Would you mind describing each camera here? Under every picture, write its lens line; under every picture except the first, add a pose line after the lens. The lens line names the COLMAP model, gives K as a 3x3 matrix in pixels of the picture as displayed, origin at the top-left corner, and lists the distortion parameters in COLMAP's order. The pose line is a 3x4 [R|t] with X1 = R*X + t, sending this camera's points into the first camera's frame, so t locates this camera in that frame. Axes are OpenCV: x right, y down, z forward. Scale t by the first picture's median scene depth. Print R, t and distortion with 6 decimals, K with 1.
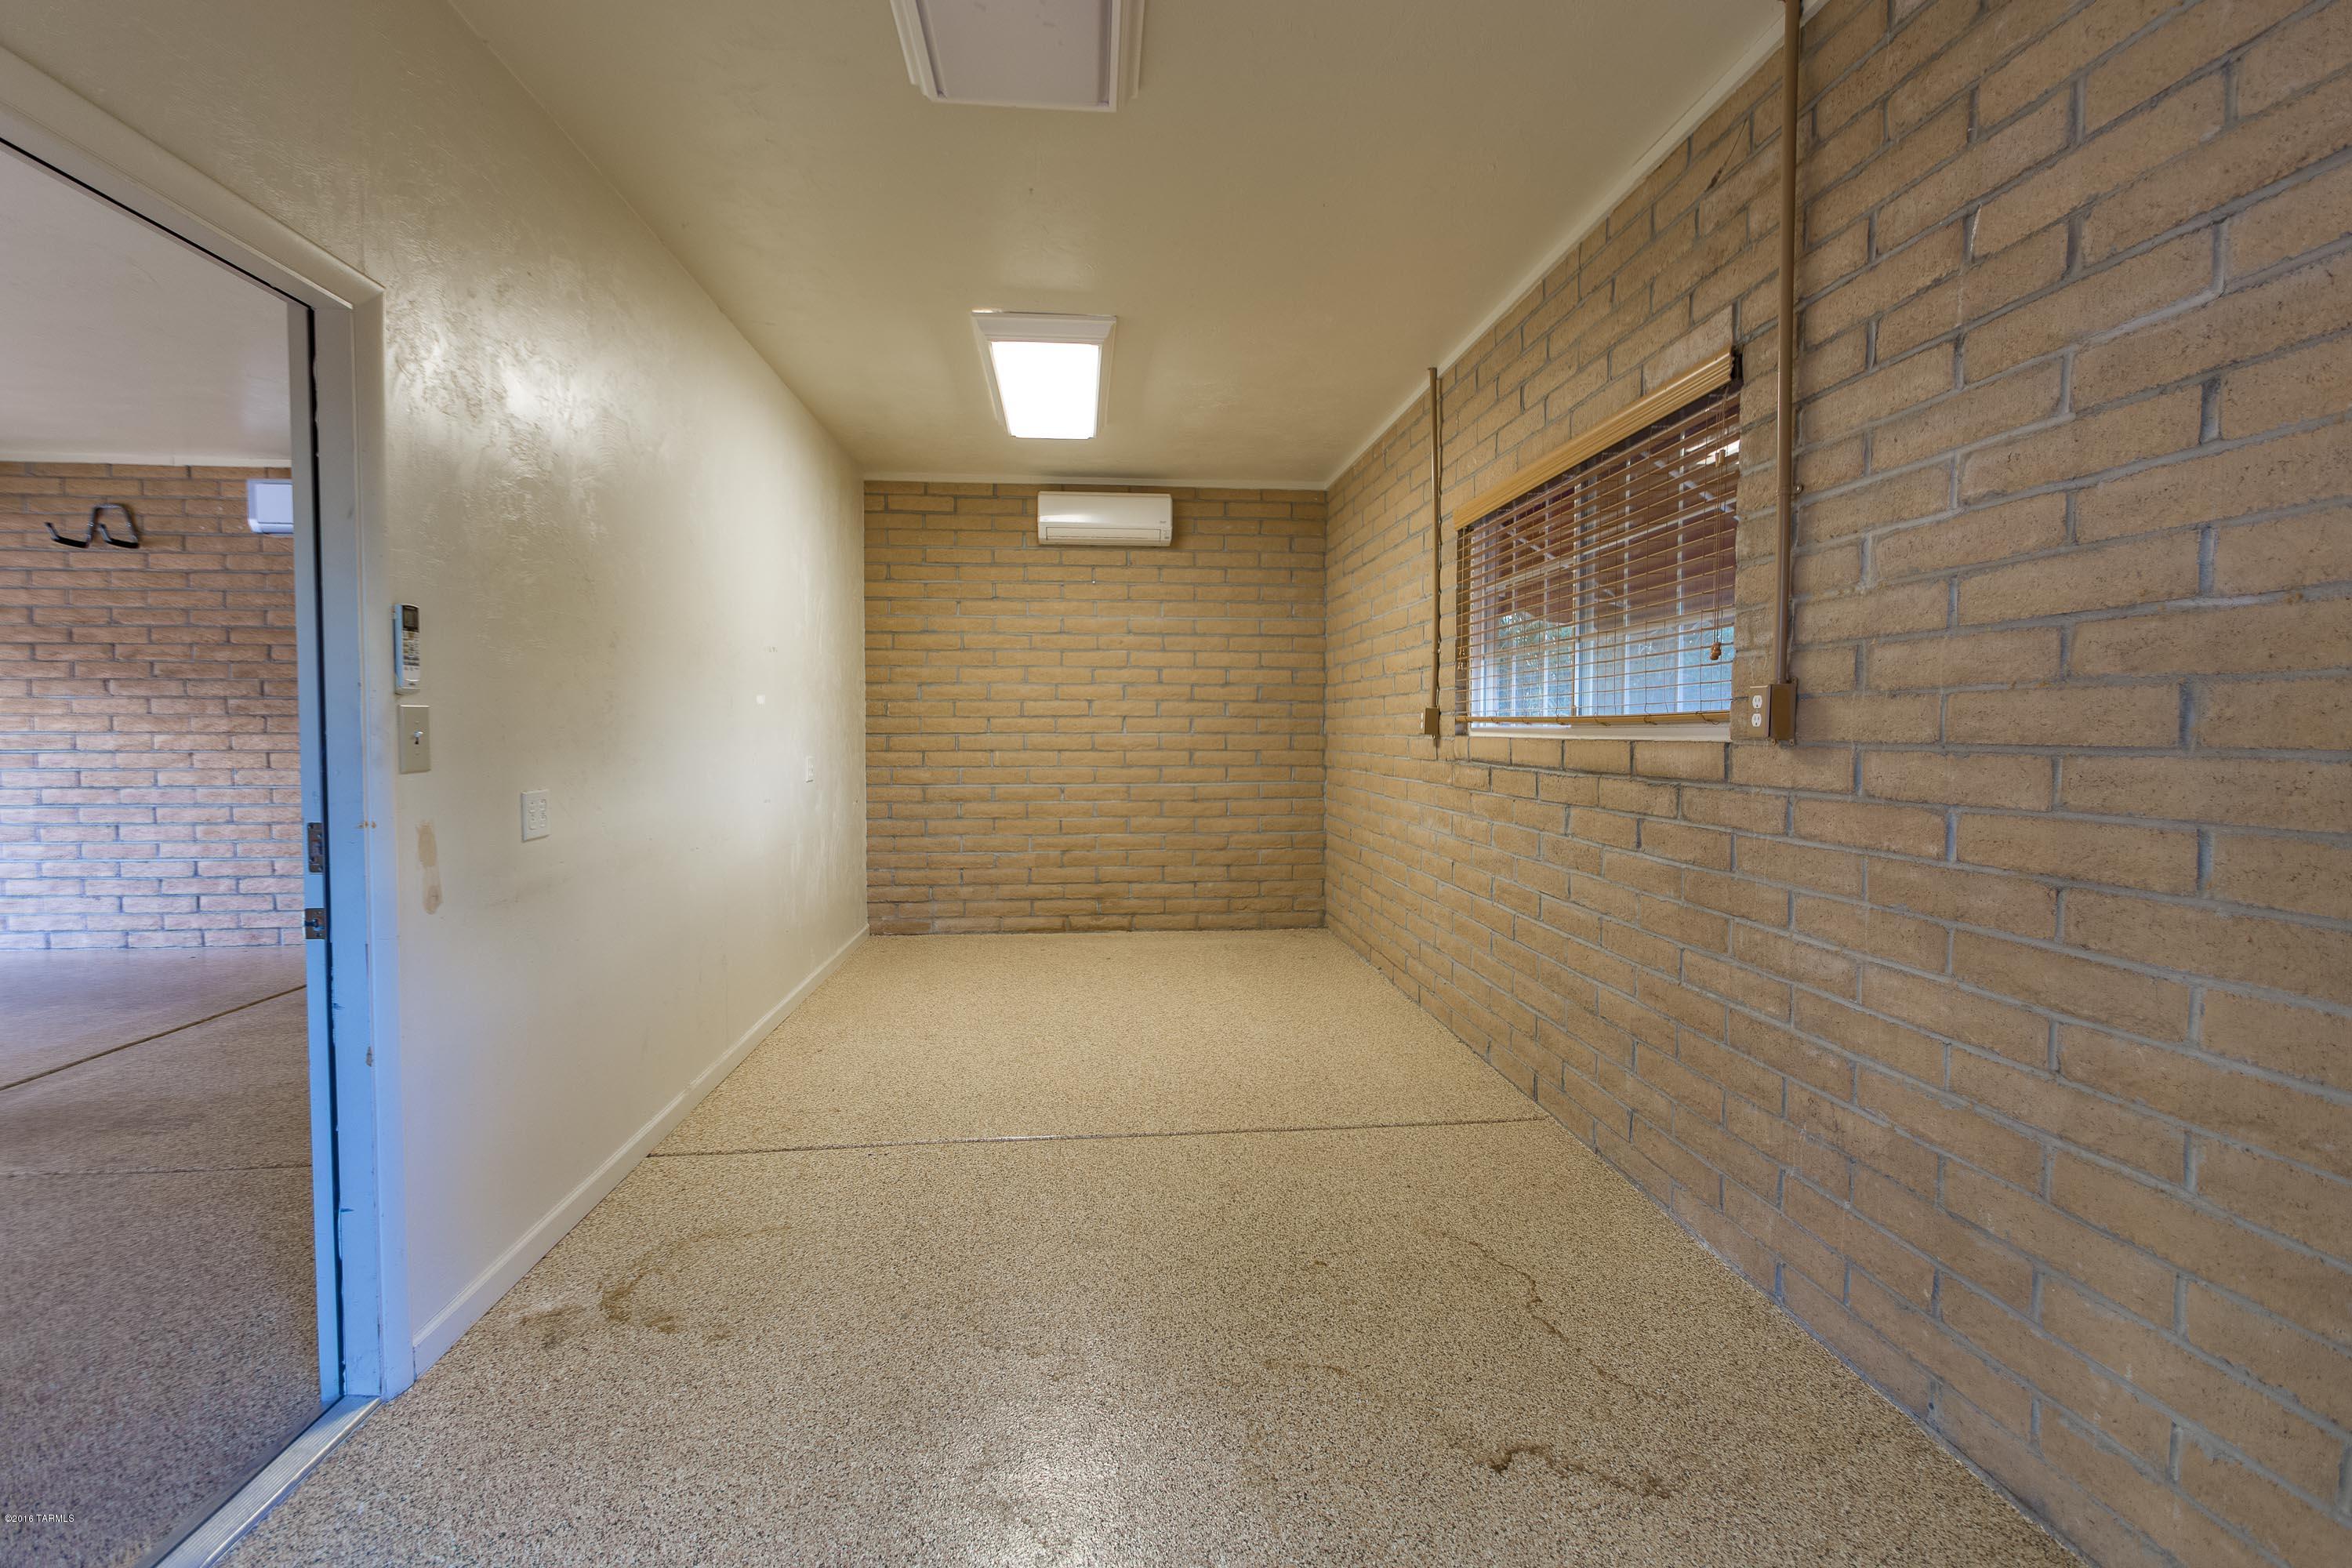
lens RADIAL K [[1032.4, 0, 1178.8], [0, 1032.4, 778.2], [0, 0, 1]] dist [0.005047, -0.012566]
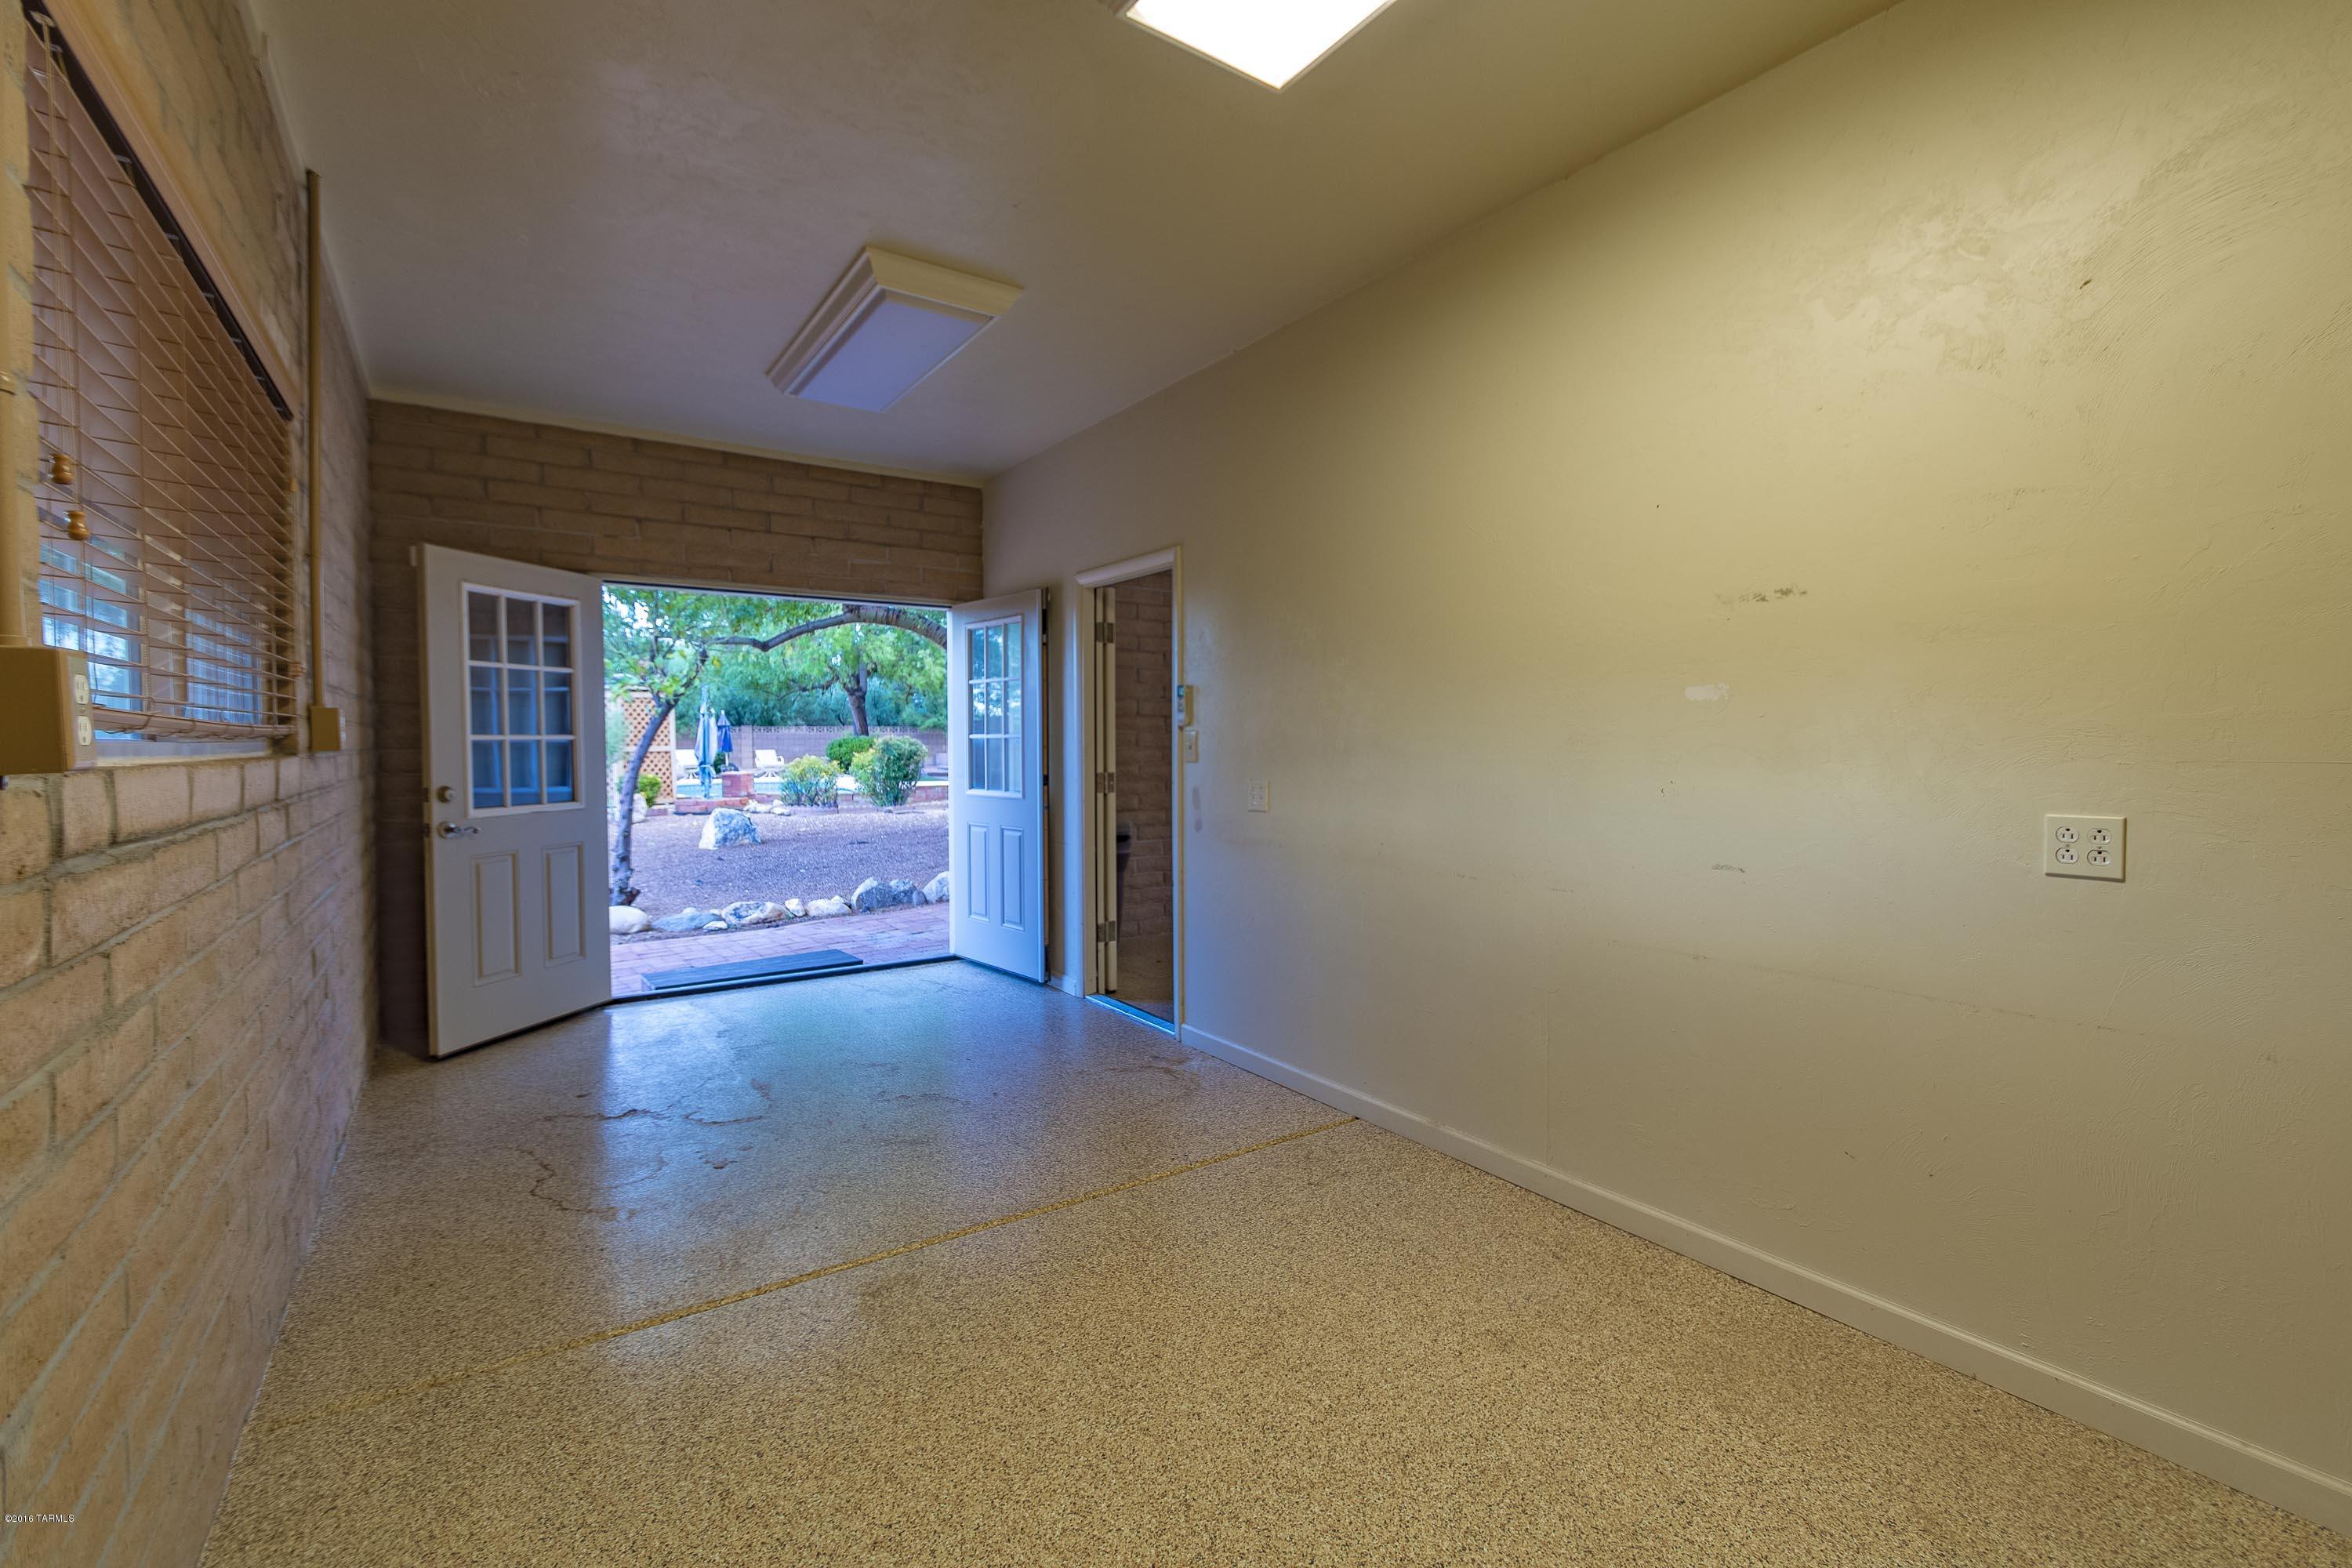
lens RADIAL K [[1032.4, 0, 1182.4], [0, 1032.4, 778.5], [0, 0, 1]] dist [0.005047, -0.012566]
pose [[-0.876333, 0.015218, -0.481465, 0.244808], [-0.024469, 0.996804, 0.076044, -0.110518], [0.481084, 0.078420, -0.873160, 2.363721]]
